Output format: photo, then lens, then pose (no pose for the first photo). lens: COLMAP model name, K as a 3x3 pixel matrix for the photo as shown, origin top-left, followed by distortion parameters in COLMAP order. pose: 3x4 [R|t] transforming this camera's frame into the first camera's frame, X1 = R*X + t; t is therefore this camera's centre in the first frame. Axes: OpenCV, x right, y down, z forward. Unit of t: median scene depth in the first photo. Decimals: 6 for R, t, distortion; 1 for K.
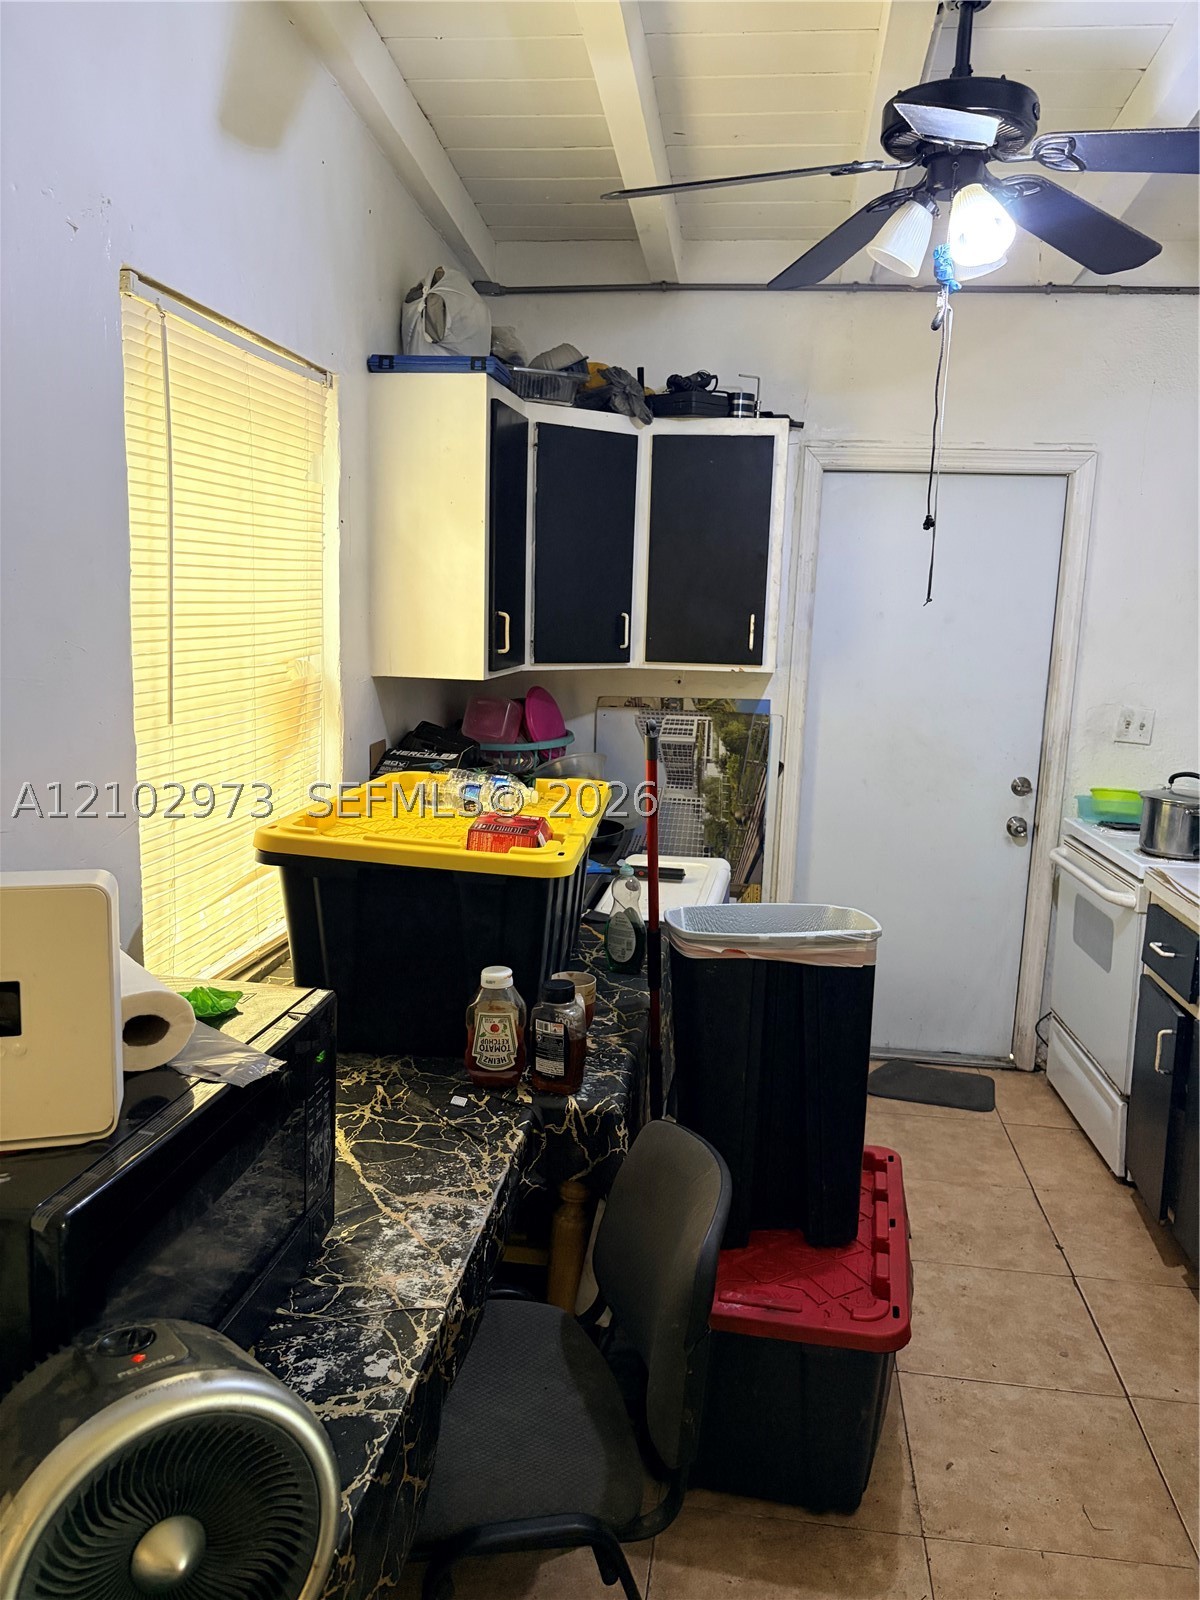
lens RADIAL K [[1234.3, 0, 635.9], [0, 1234.3, 799.6], [0, 0, 1]] dist [0.043769, -0.049495]
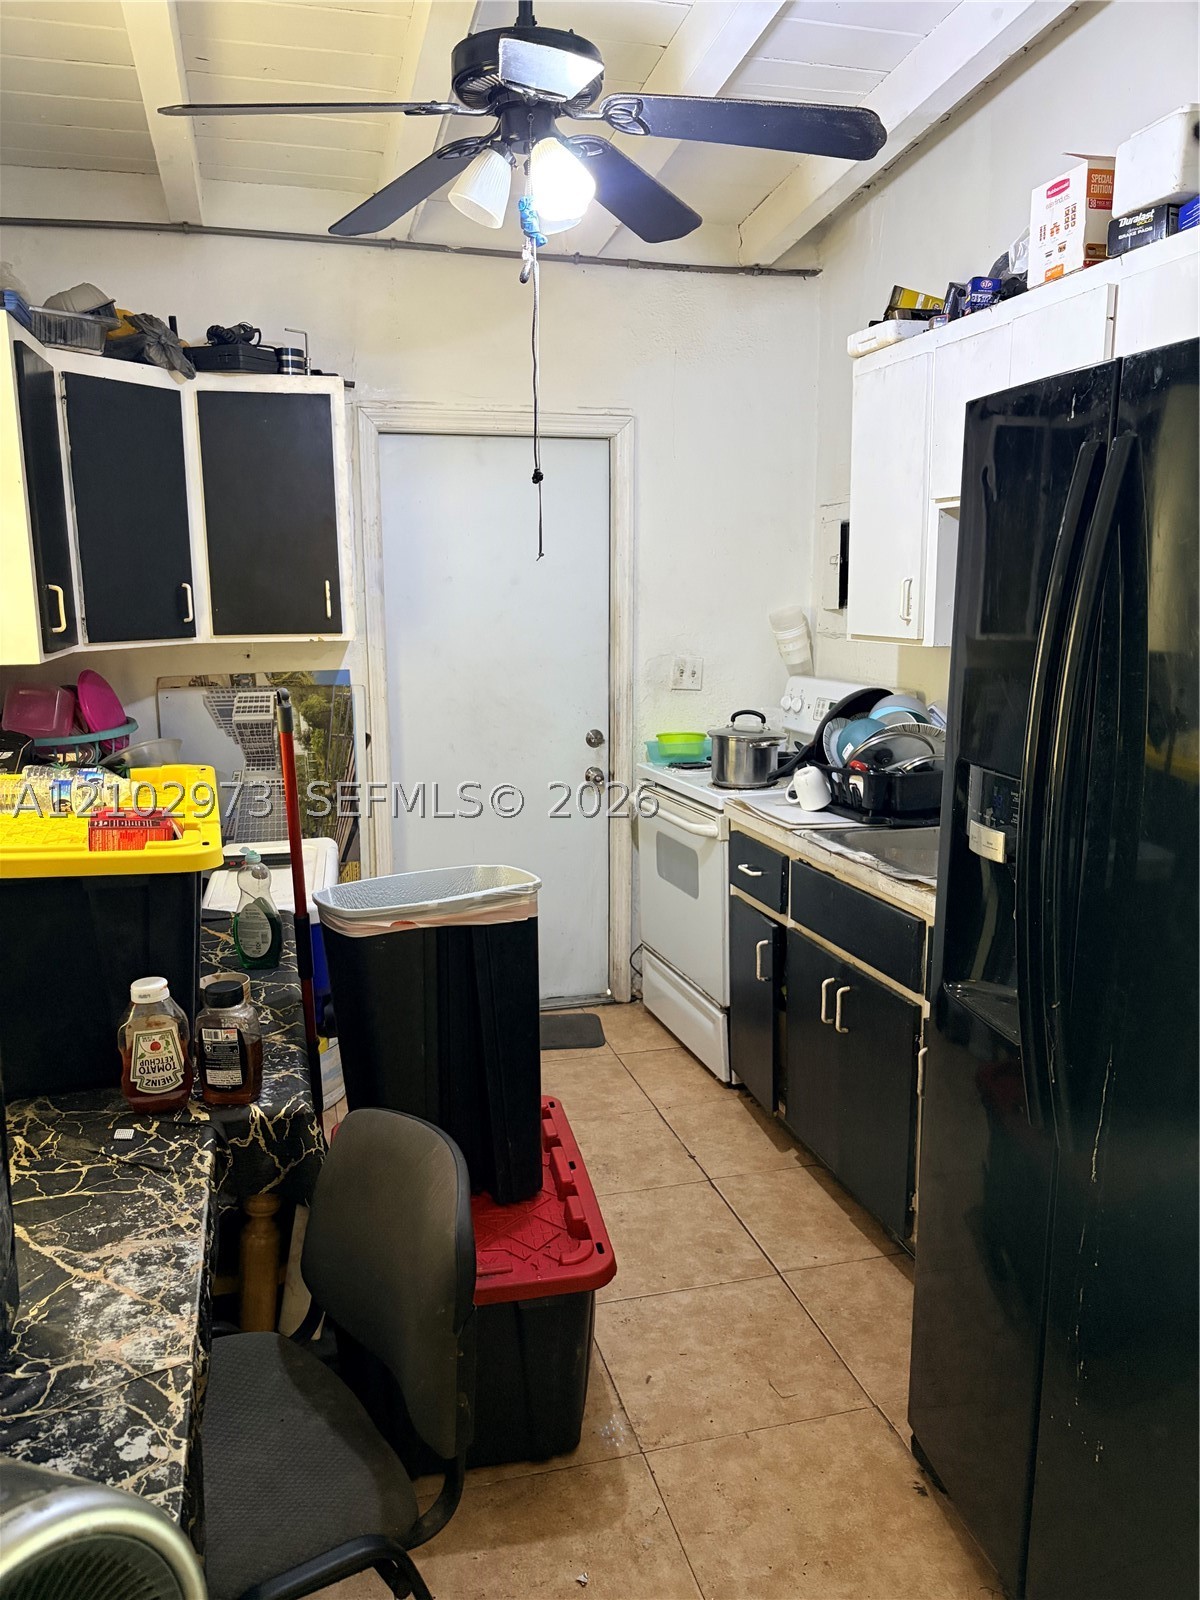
lens RADIAL K [[1214.6, 0, 607.2], [0, 1214.6, 805.9], [0, 0, 1]] dist [0.022167, -0.007484]
pose [[0.923208, -0.105914, 0.369418, -0.101601], [0.096940, 0.994368, 0.042830, 0.006278], [-0.371874, -0.003730, 0.928276, 0.056294]]
